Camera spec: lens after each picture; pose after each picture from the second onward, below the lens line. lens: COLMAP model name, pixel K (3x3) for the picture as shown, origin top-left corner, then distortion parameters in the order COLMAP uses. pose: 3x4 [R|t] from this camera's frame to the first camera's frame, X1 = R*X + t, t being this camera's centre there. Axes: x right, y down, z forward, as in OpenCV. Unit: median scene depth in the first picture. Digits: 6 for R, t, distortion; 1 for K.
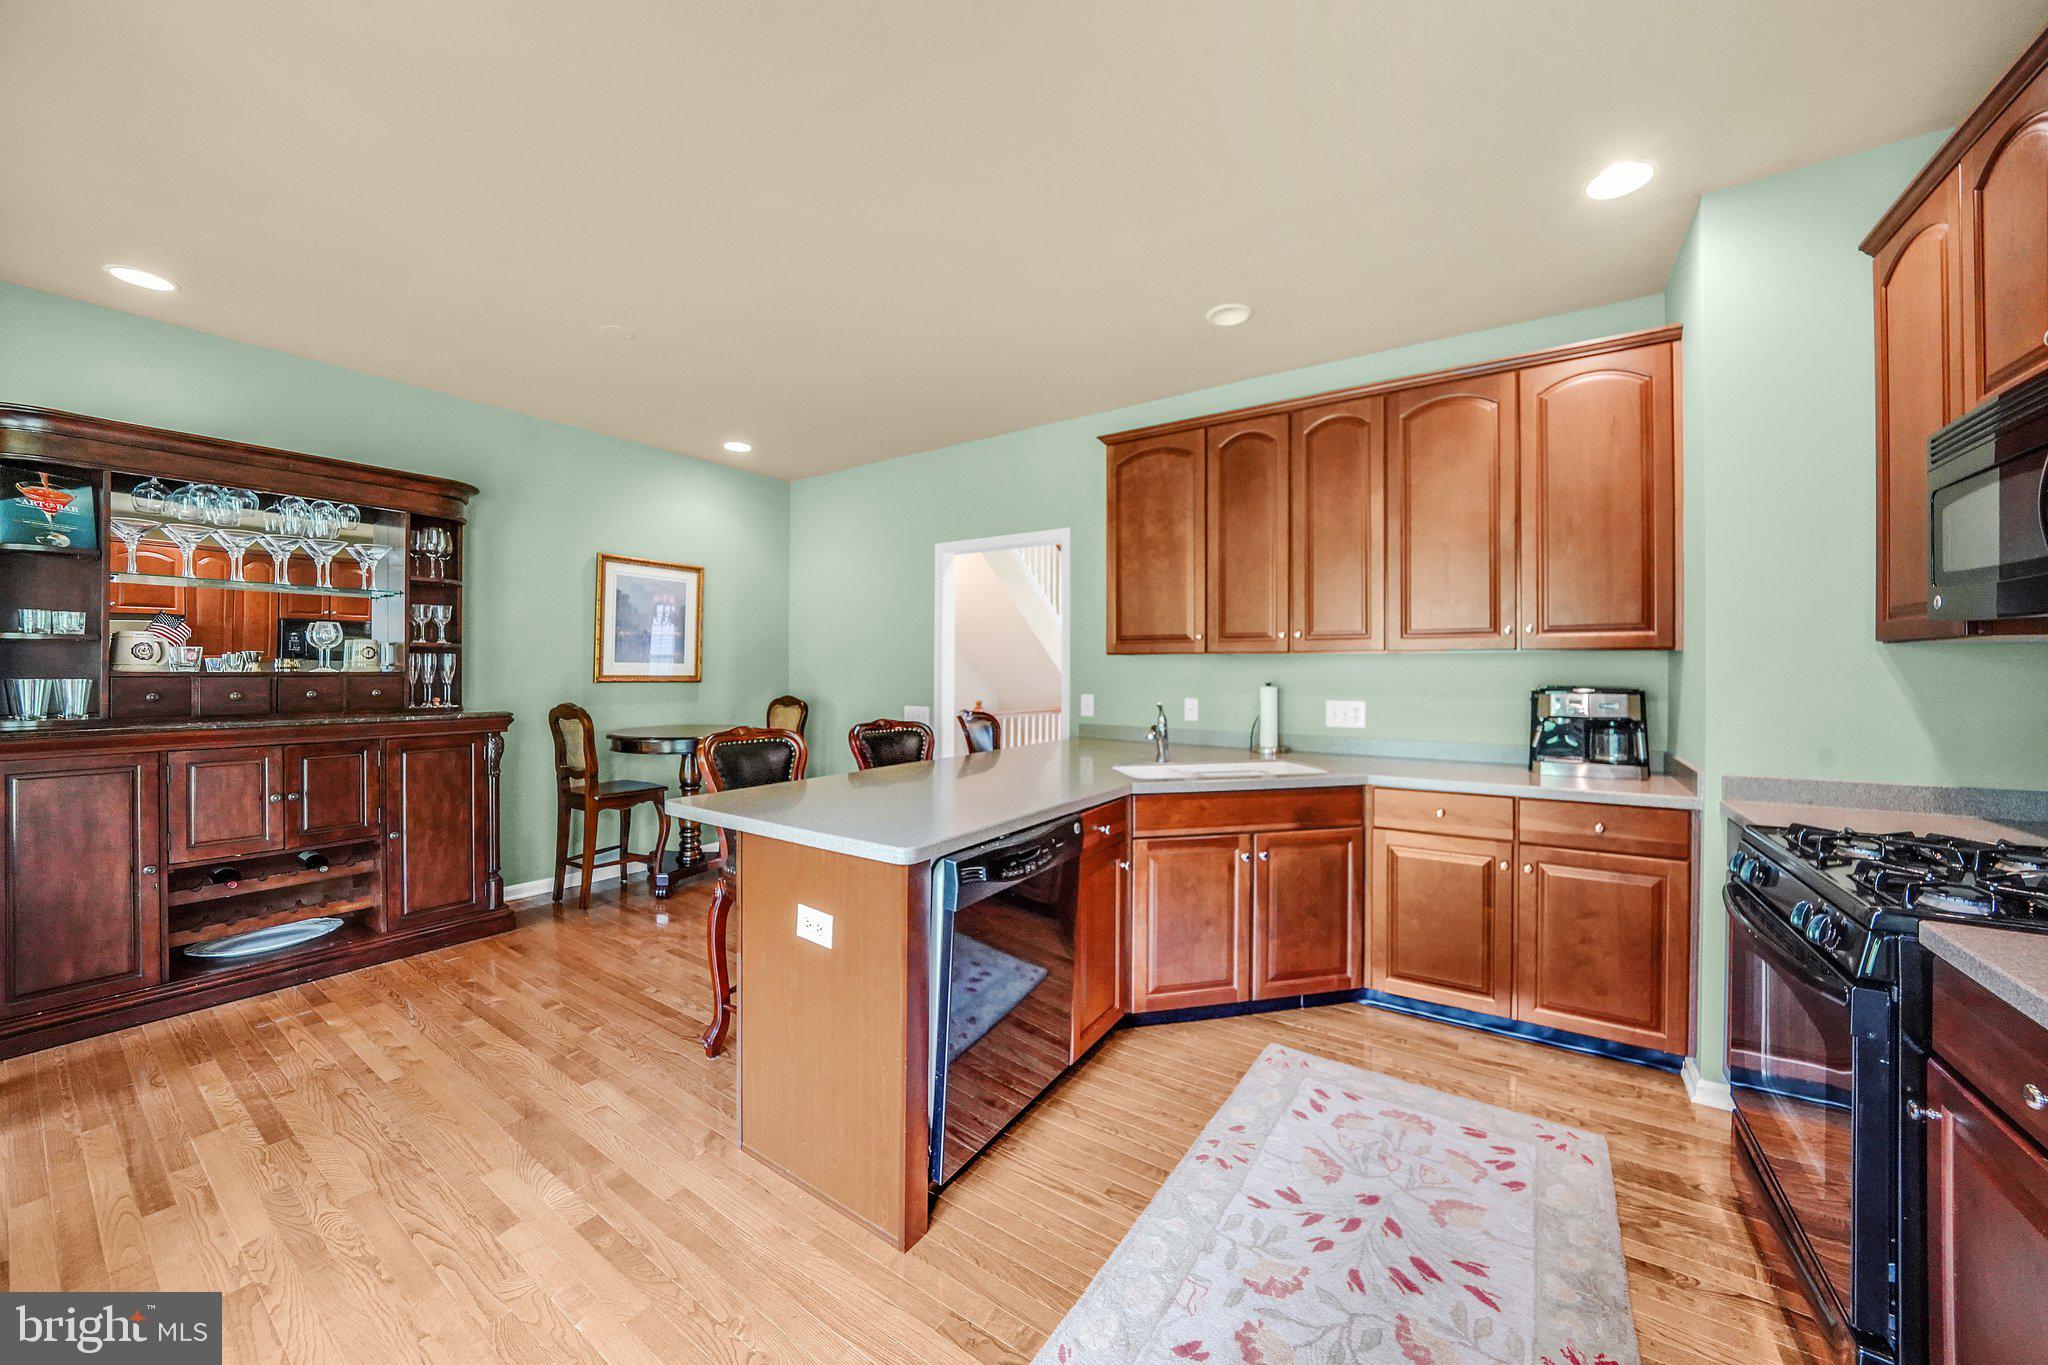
lens RADIAL K [[721.1, 0, 1052.1], [0, 721.1, 668.1], [0, 0, 1]] dist [-0.021378, 0.002882]
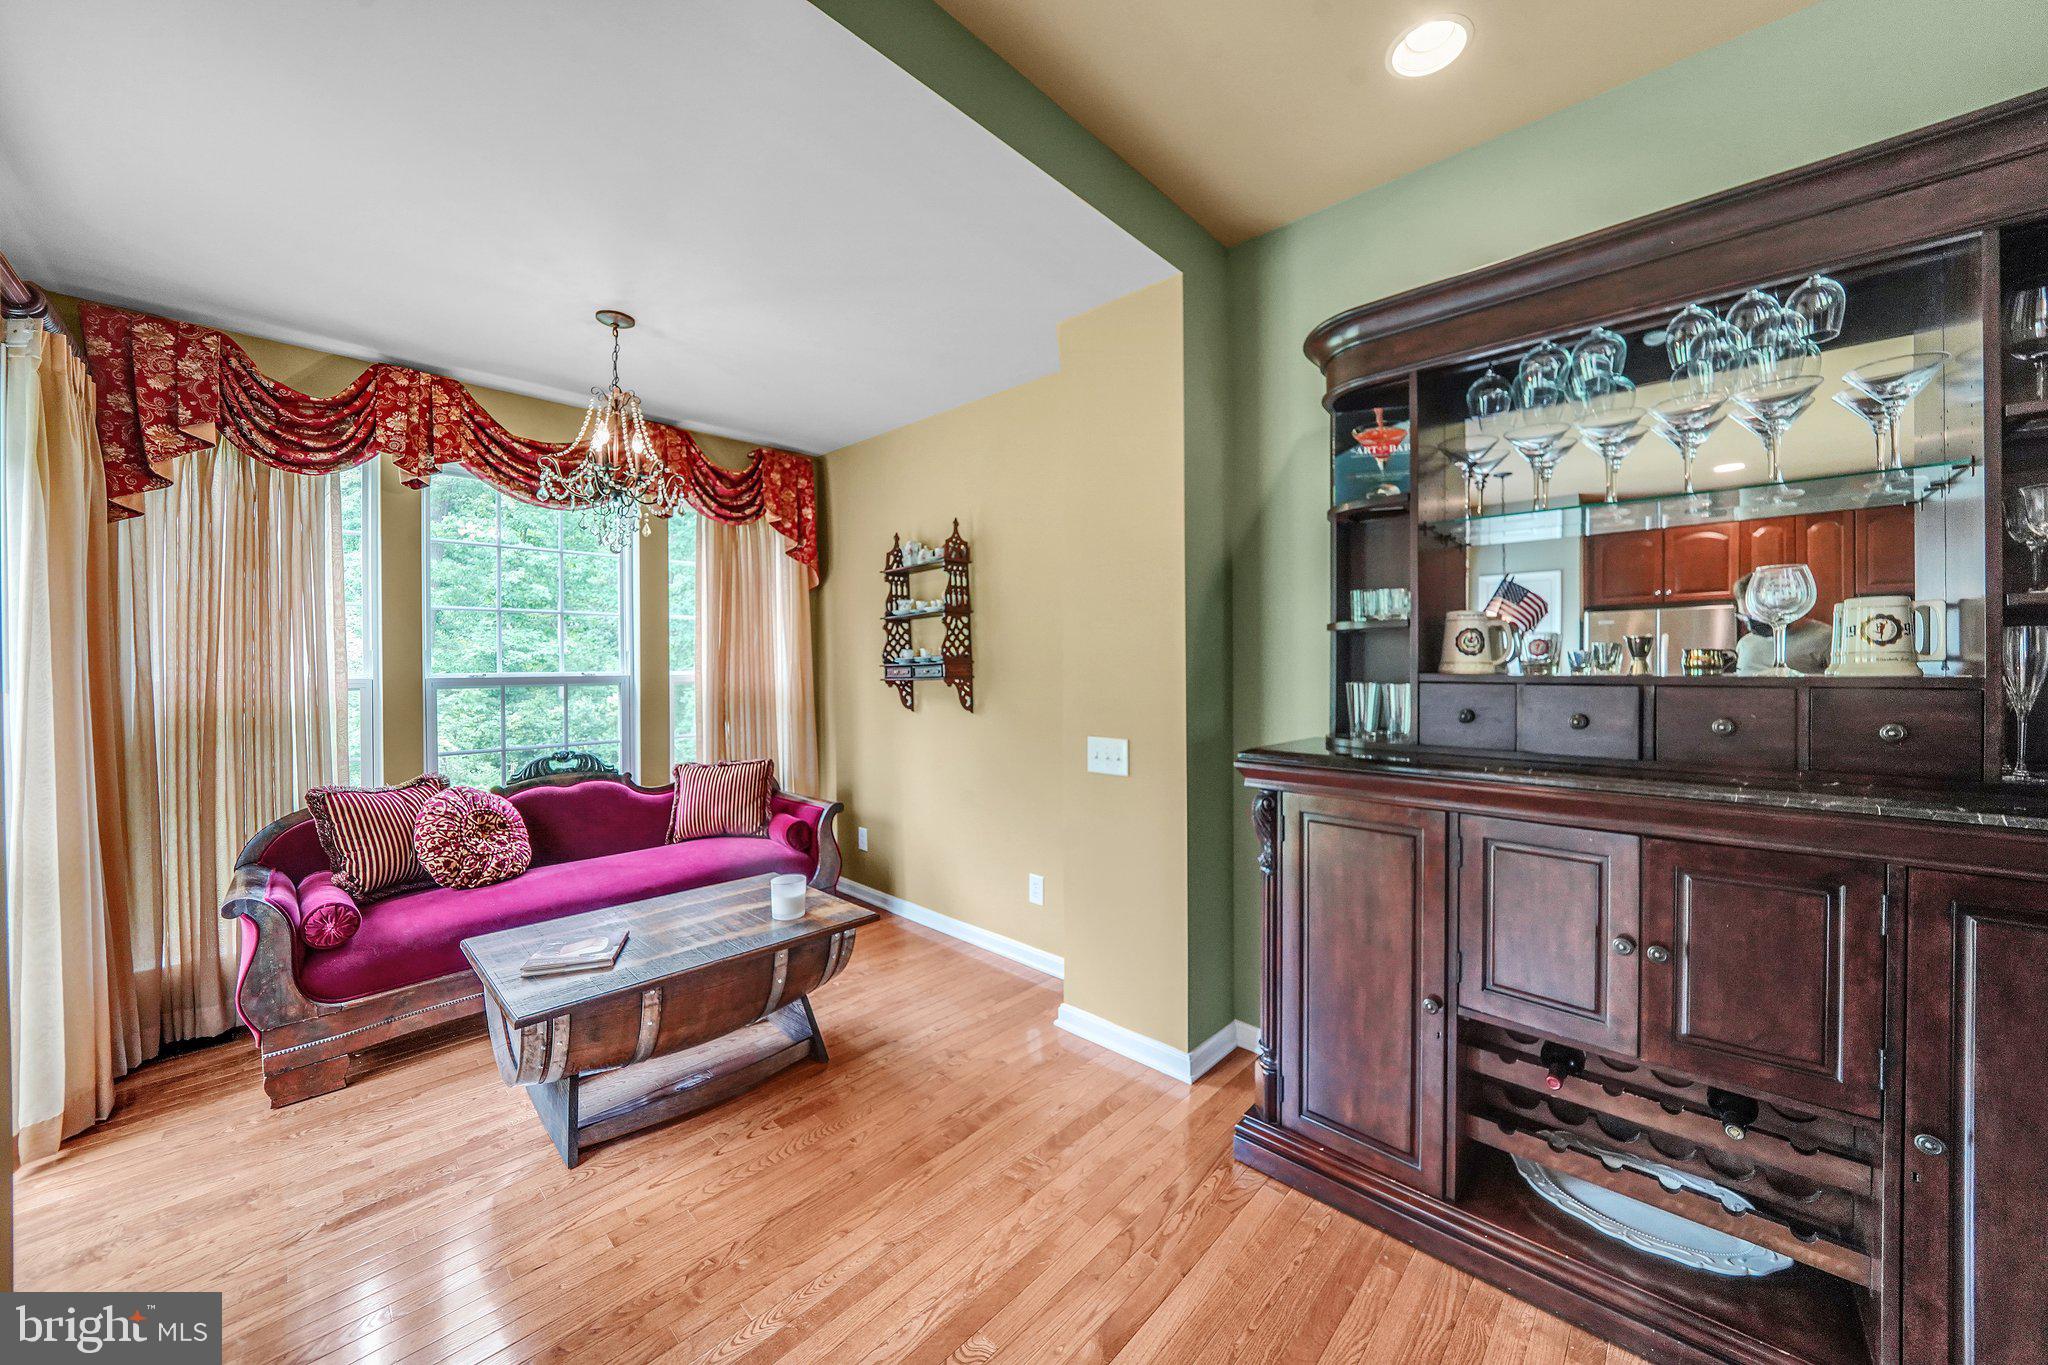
lens RADIAL K [[721.1, 0, 1020.5], [0, 721.1, 665.7], [0, 0, 1]] dist [-0.021378, 0.002882]
pose [[-0.193686, 0.003591, -0.981057, -0.524711], [0.006710, 0.999975, 0.002335, -0.006051], [0.981041, -0.006131, -0.193705, 0.655256]]
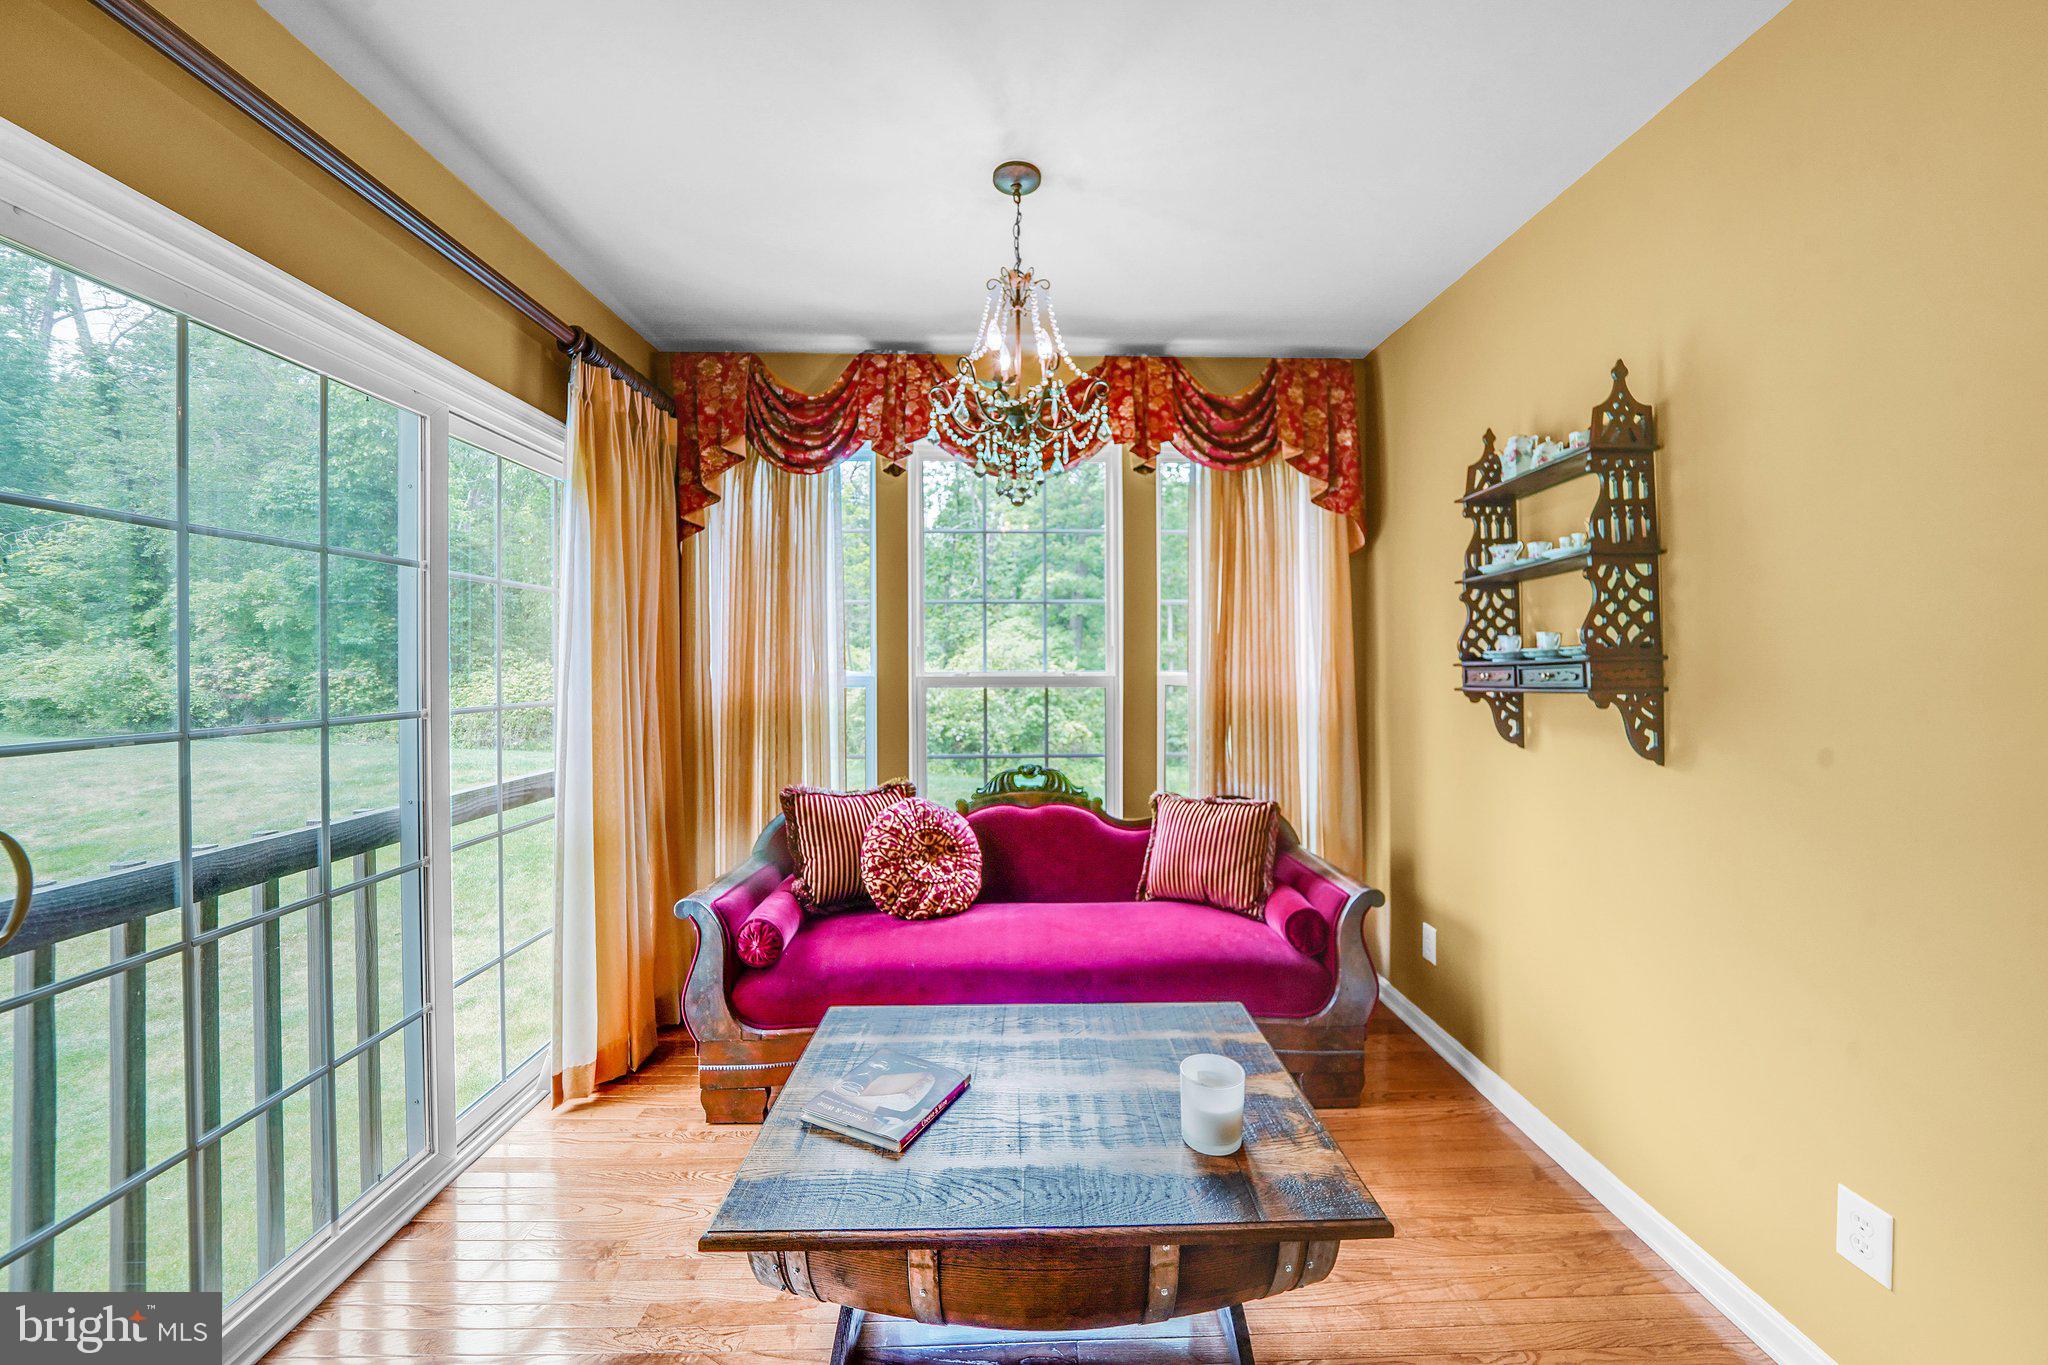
lens RADIAL K [[721.1, 0, 1050.4], [0, 721.1, 667.7], [0, 0, 1]] dist [-0.021378, 0.002882]
pose [[-0.819429, 0.004176, -0.573165, -0.936764], [0.003177, 0.999991, 0.002744, -0.005219], [0.573171, 0.000427, -0.819435, 0.535961]]
